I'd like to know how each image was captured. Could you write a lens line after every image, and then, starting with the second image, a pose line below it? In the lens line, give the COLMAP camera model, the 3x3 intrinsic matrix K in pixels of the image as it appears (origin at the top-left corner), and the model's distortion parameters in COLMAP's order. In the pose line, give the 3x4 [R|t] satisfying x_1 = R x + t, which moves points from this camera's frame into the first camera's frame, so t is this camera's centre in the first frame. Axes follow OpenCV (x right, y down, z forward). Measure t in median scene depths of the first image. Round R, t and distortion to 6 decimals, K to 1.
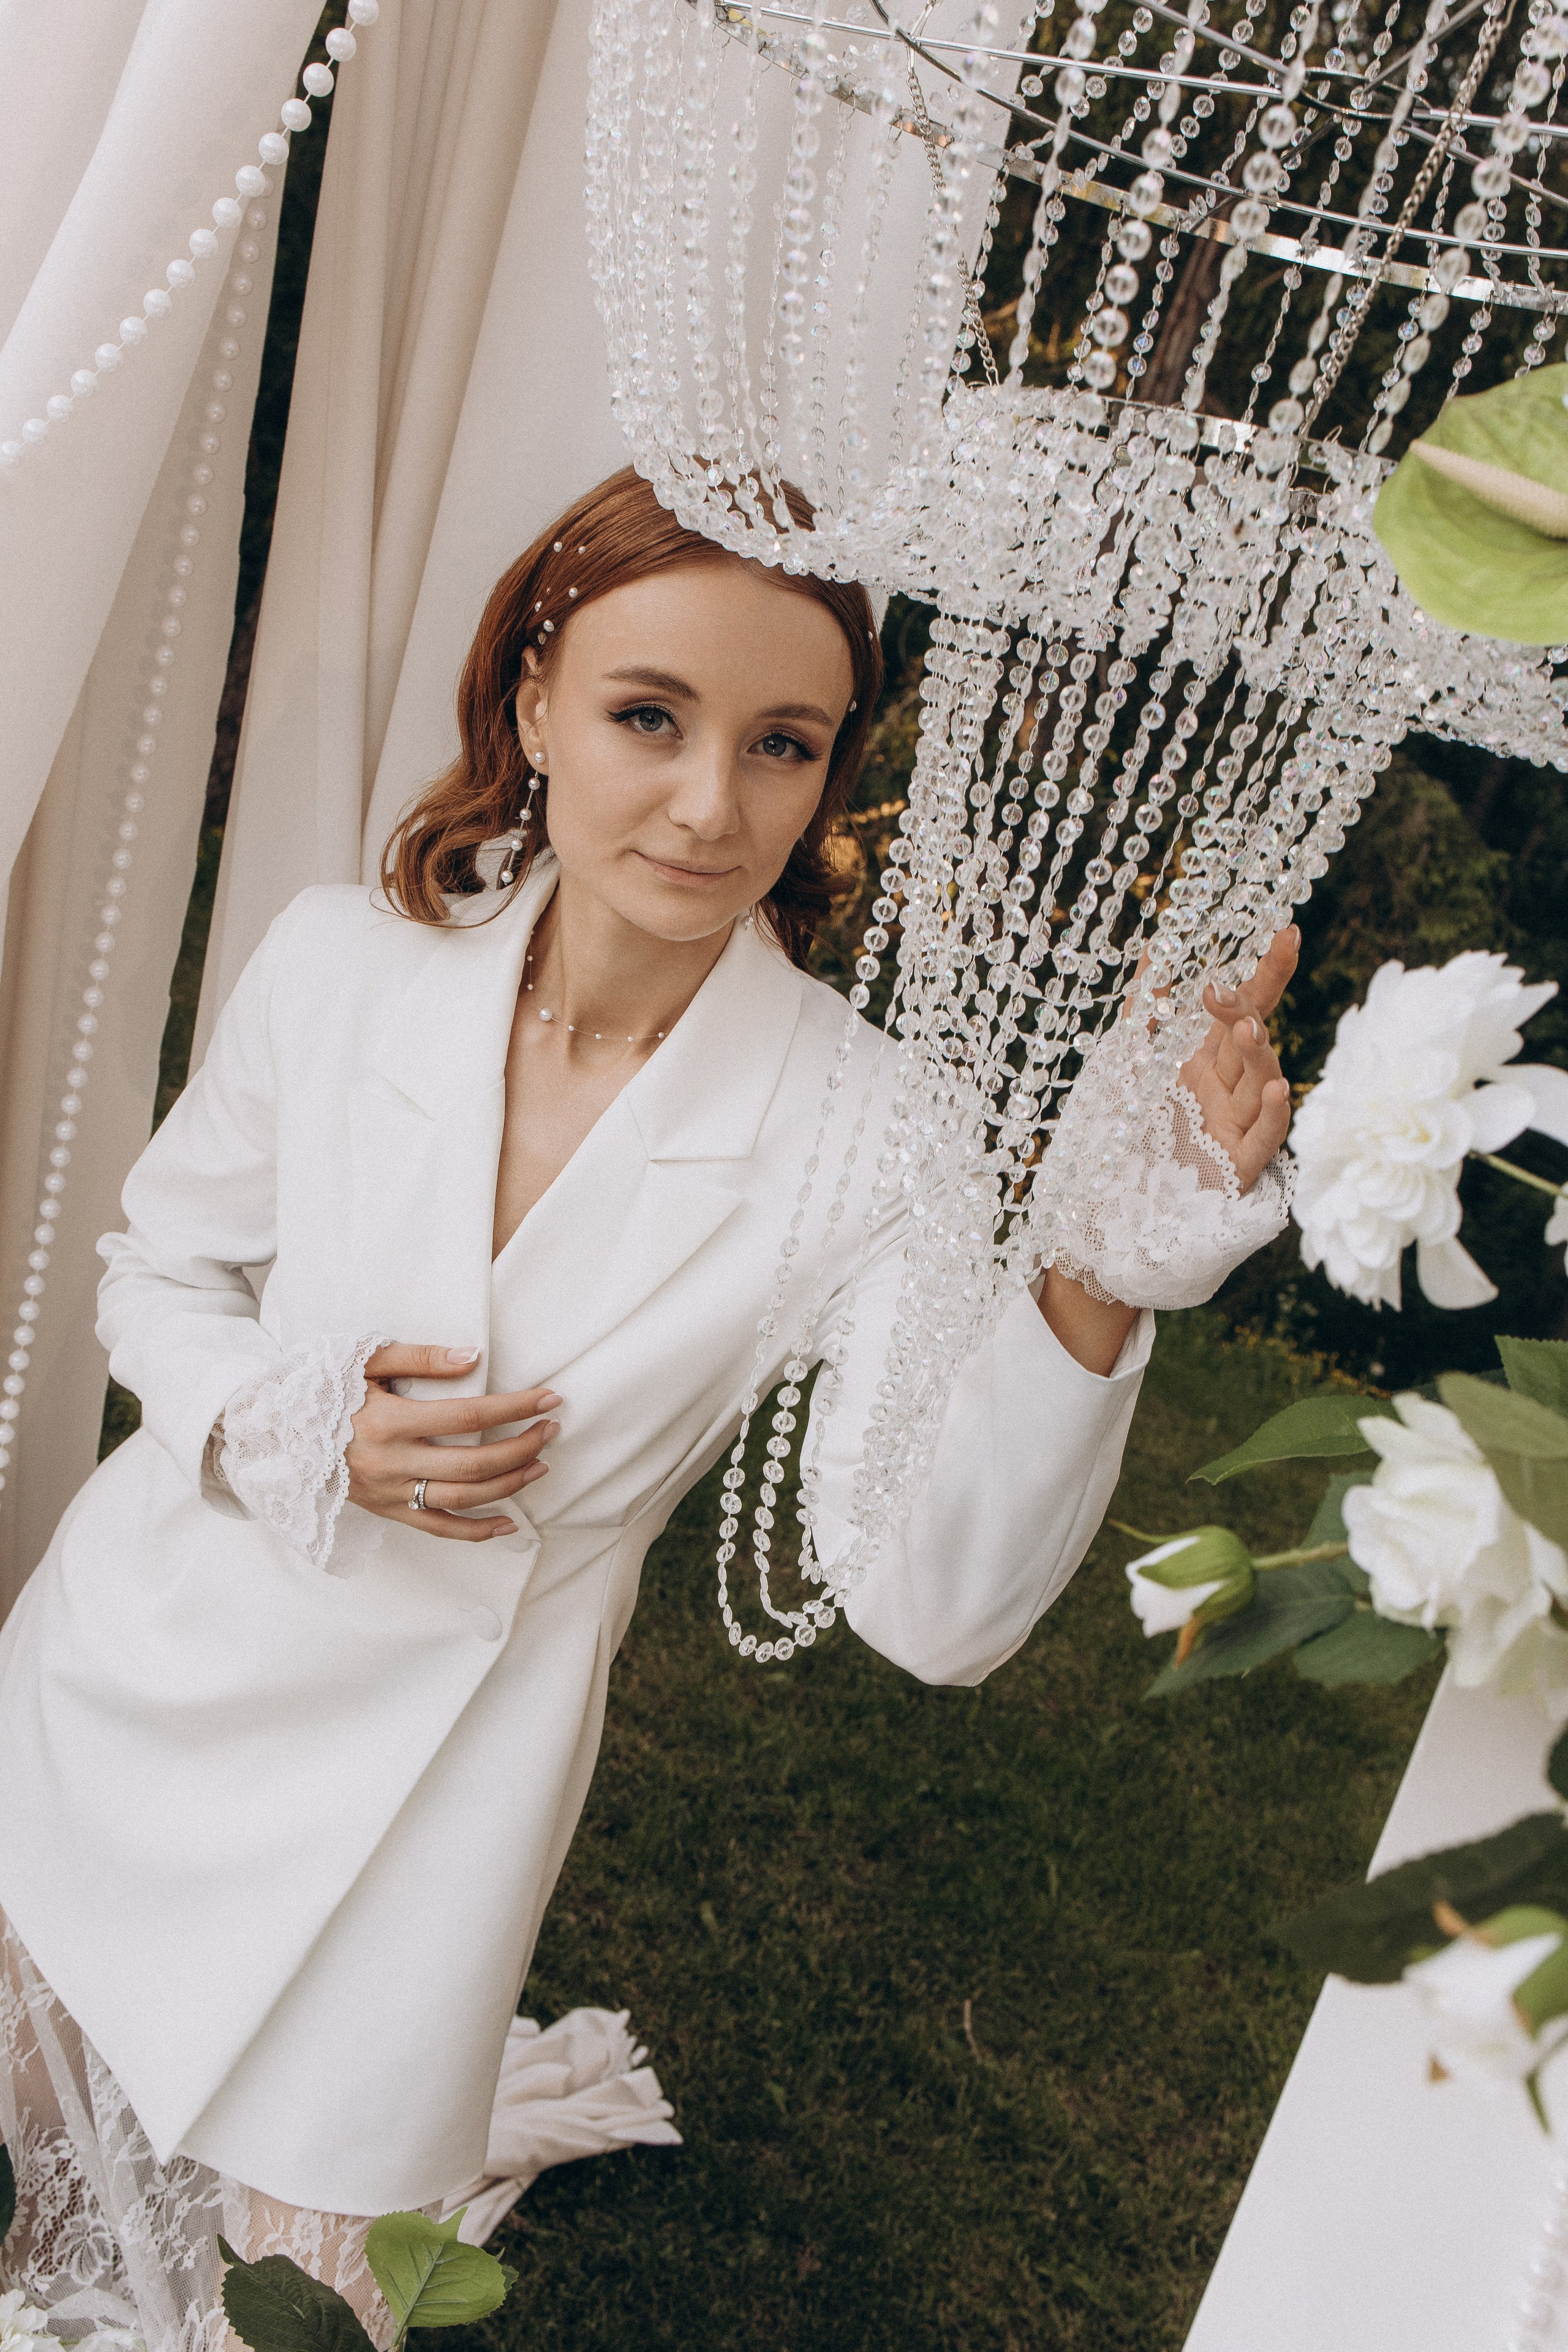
lens RADIAL K [[2127.8, 0, 784.0], [0, 2127.8, 1176.0], [0, 0, 1]] dist [0.004829, -0.059780]
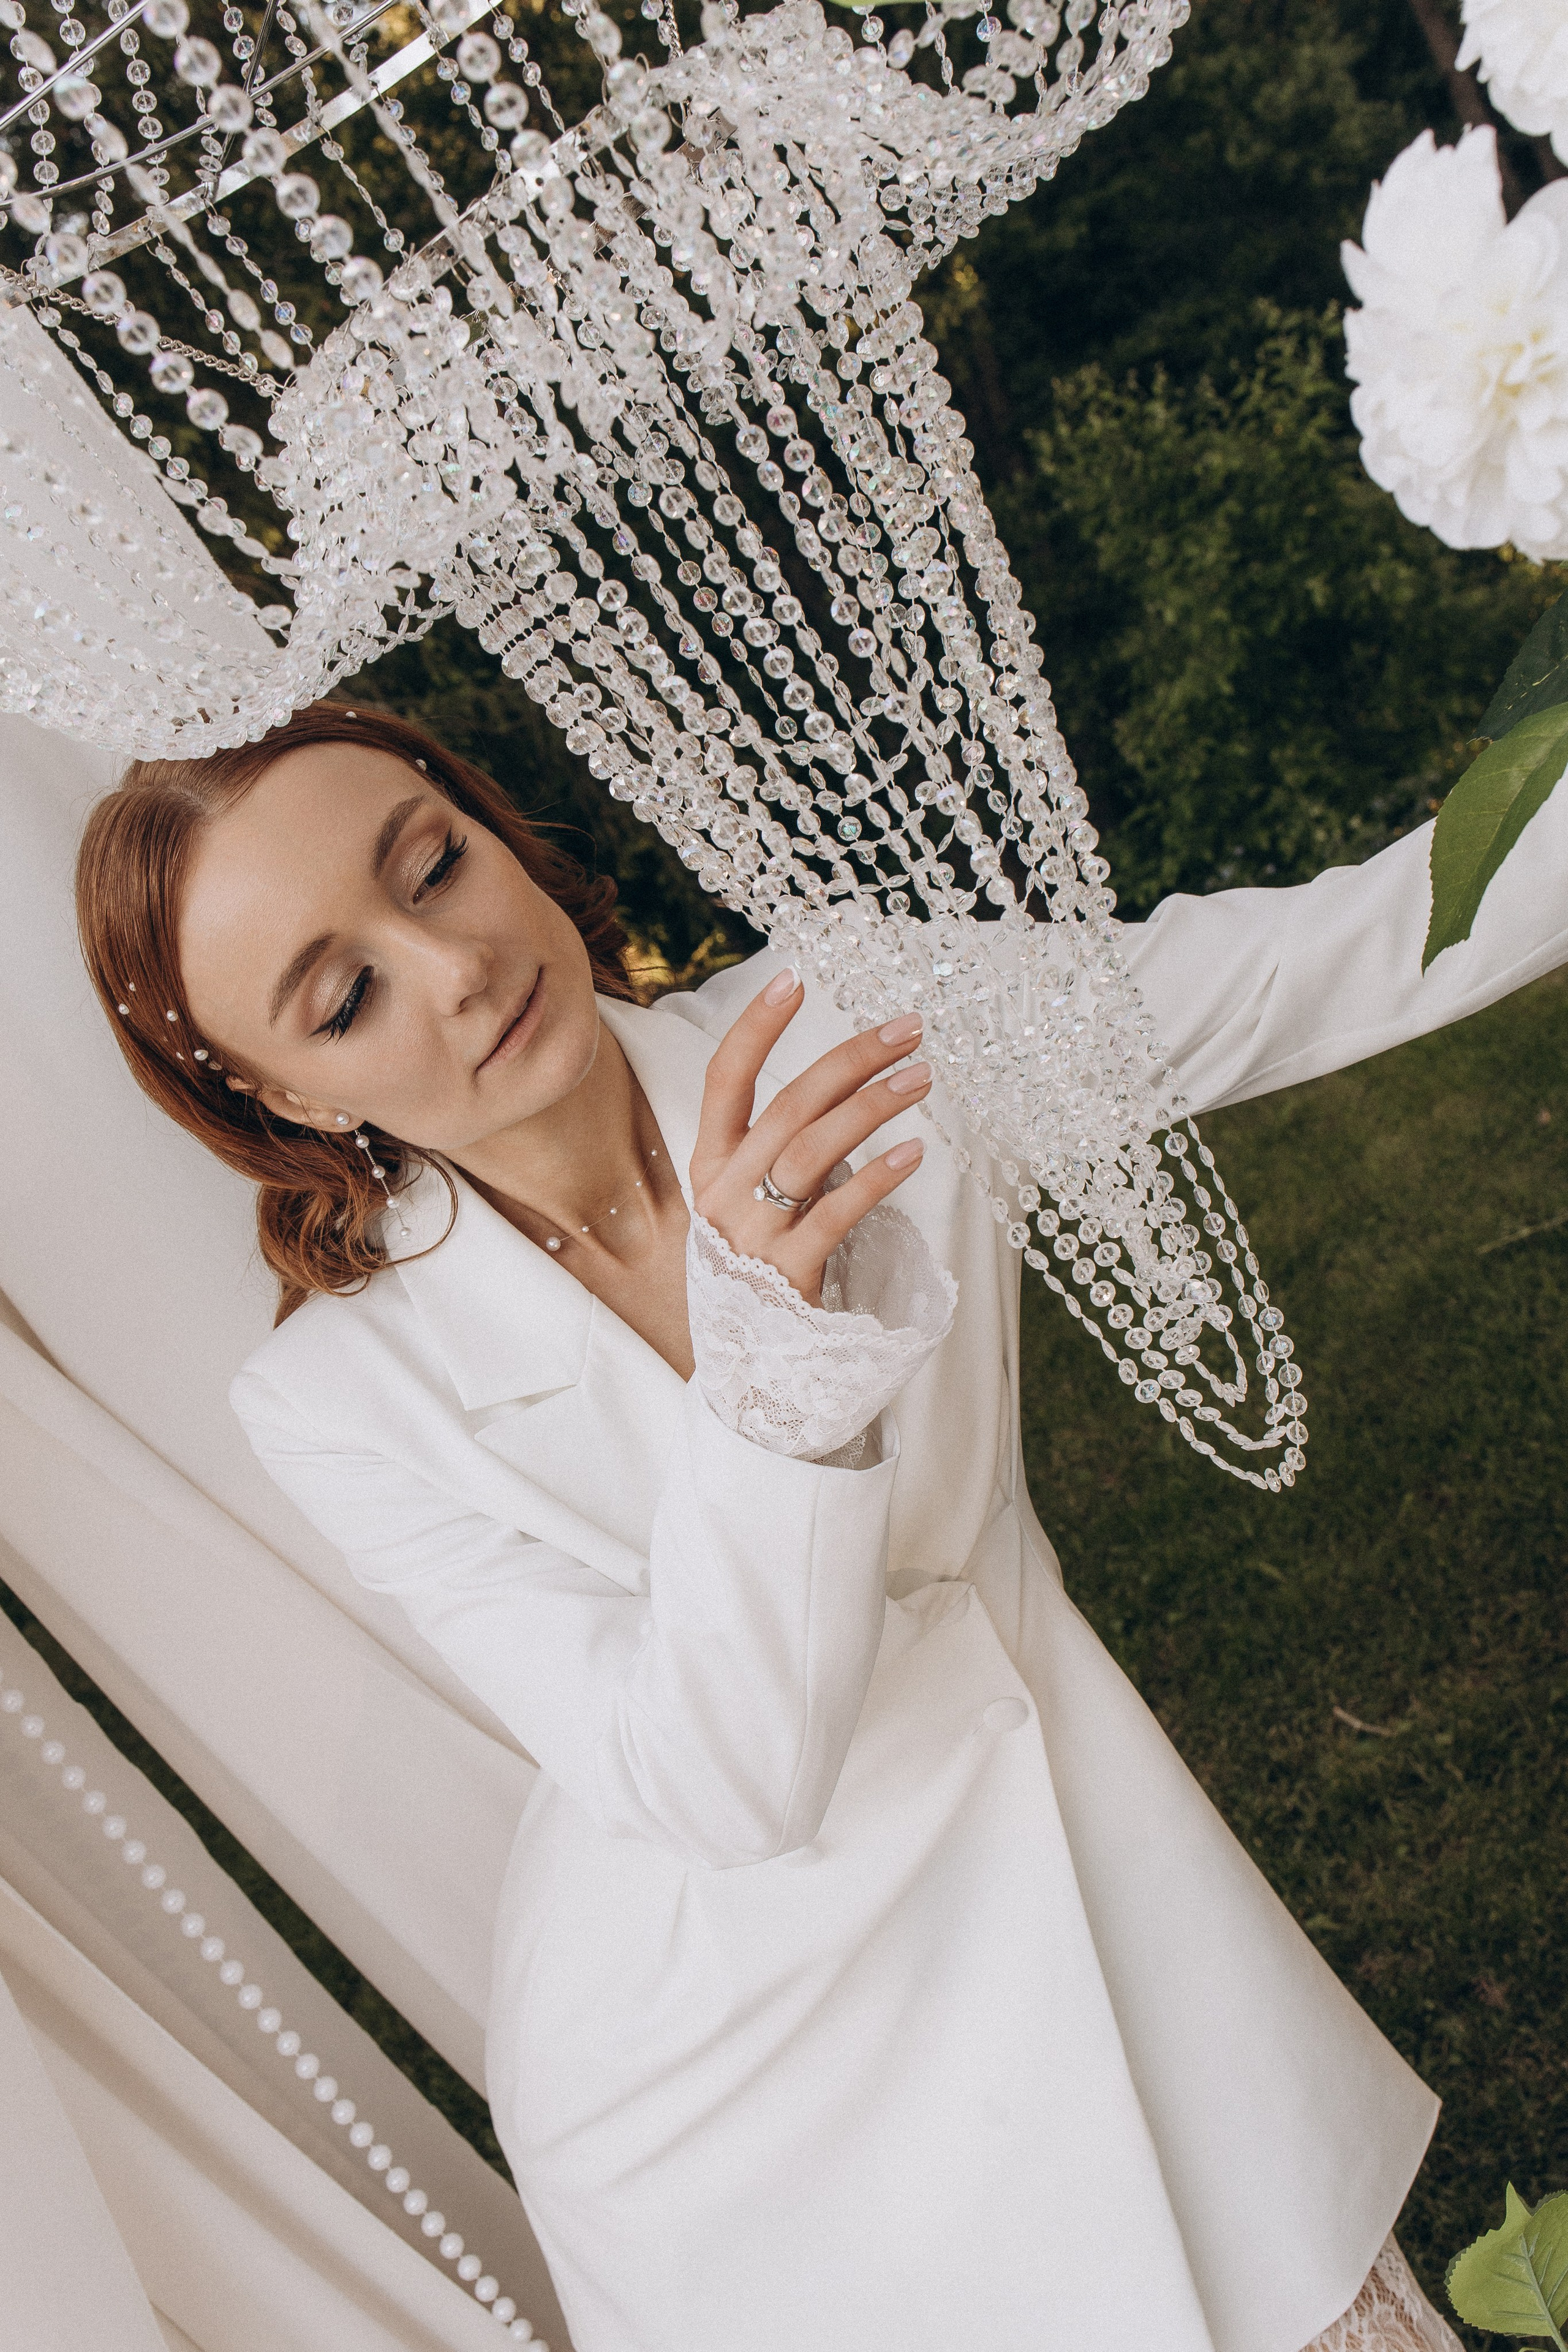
lens RADIAL K [[2127.8, 0, 784.0], [0, 2127.8, 1176.0], [0, 0, 1]] dist [0.004829, -0.059780]
pose [[0.594363, -0.779156, 0.199121, -0.086823], [0.785571, 0.615499, 0.063556, -0.030549], [-0.172079, 0.118649, 0.977912, 0.075473]]
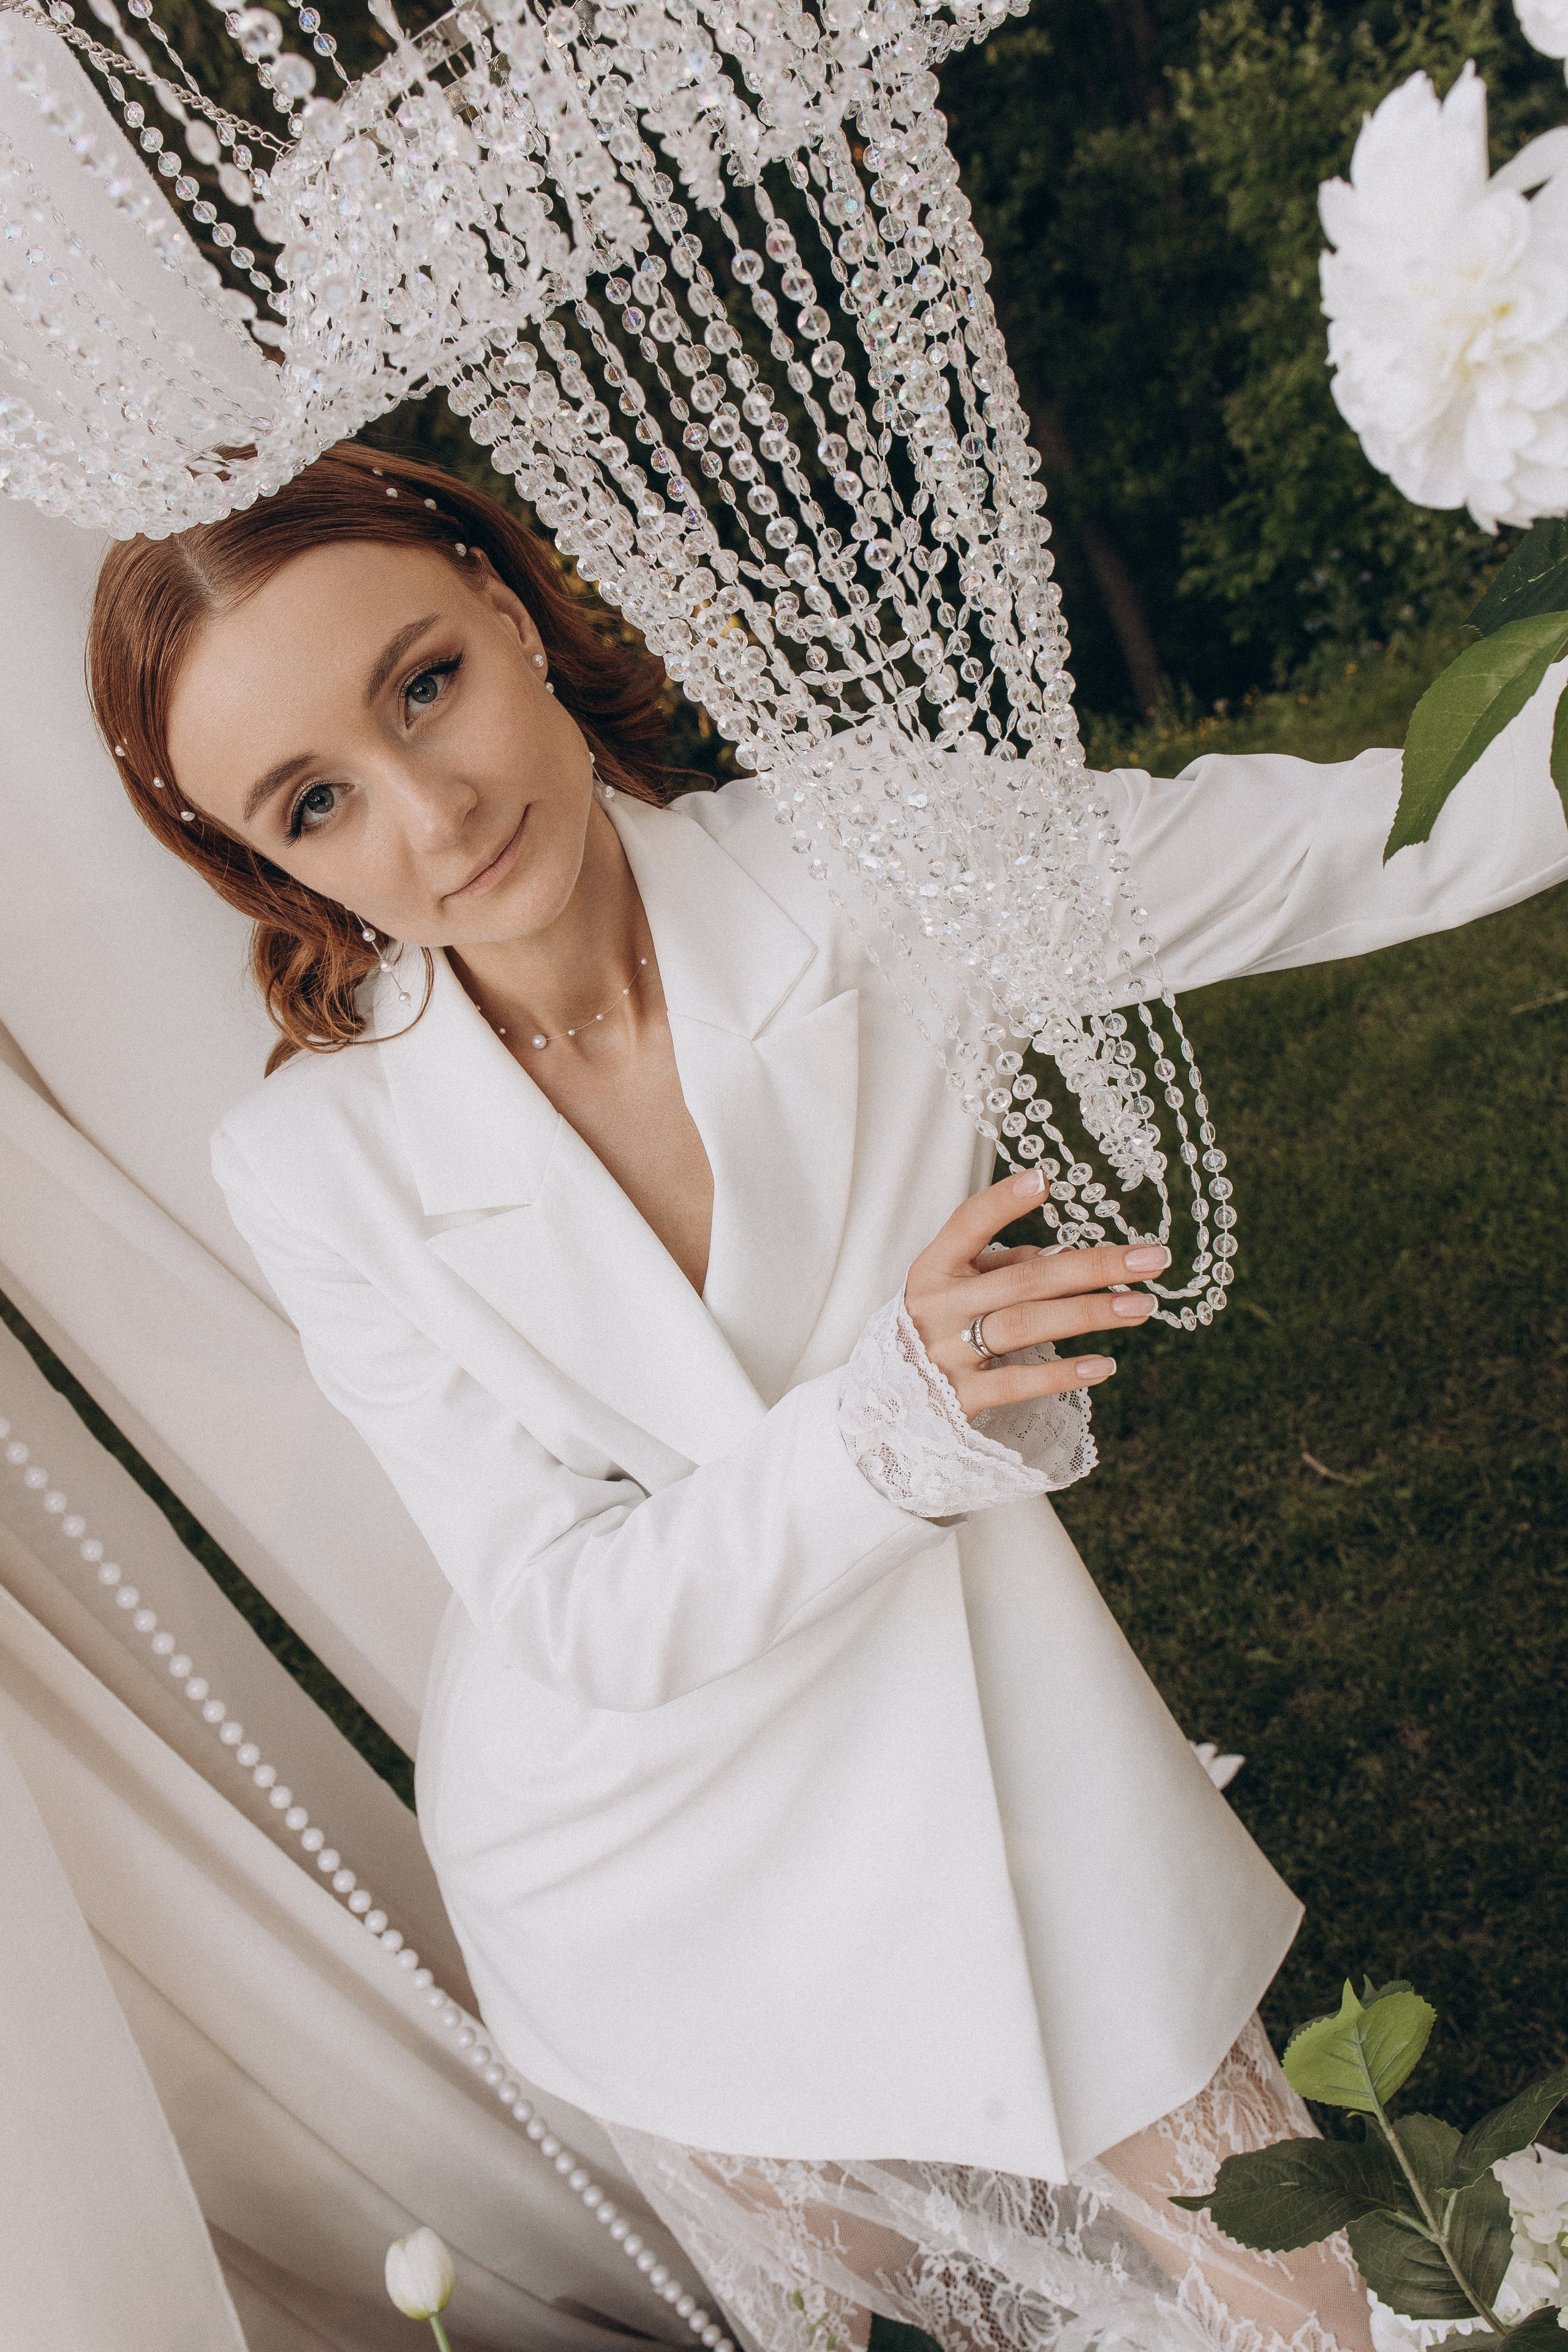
lens RADIAL K [[2127.8, 0, 784.0], [0, 2127.8, 1176.0], [0, 0, 1]] dist [0.004829, -0.059780]
pose [[0.659778, -0.748773, 0.063503, -0.053248], [0.736010, 0.660949, 0.146408, -0.036335], [-0.151598, -0.049858, 0.987184, 0.061399]]
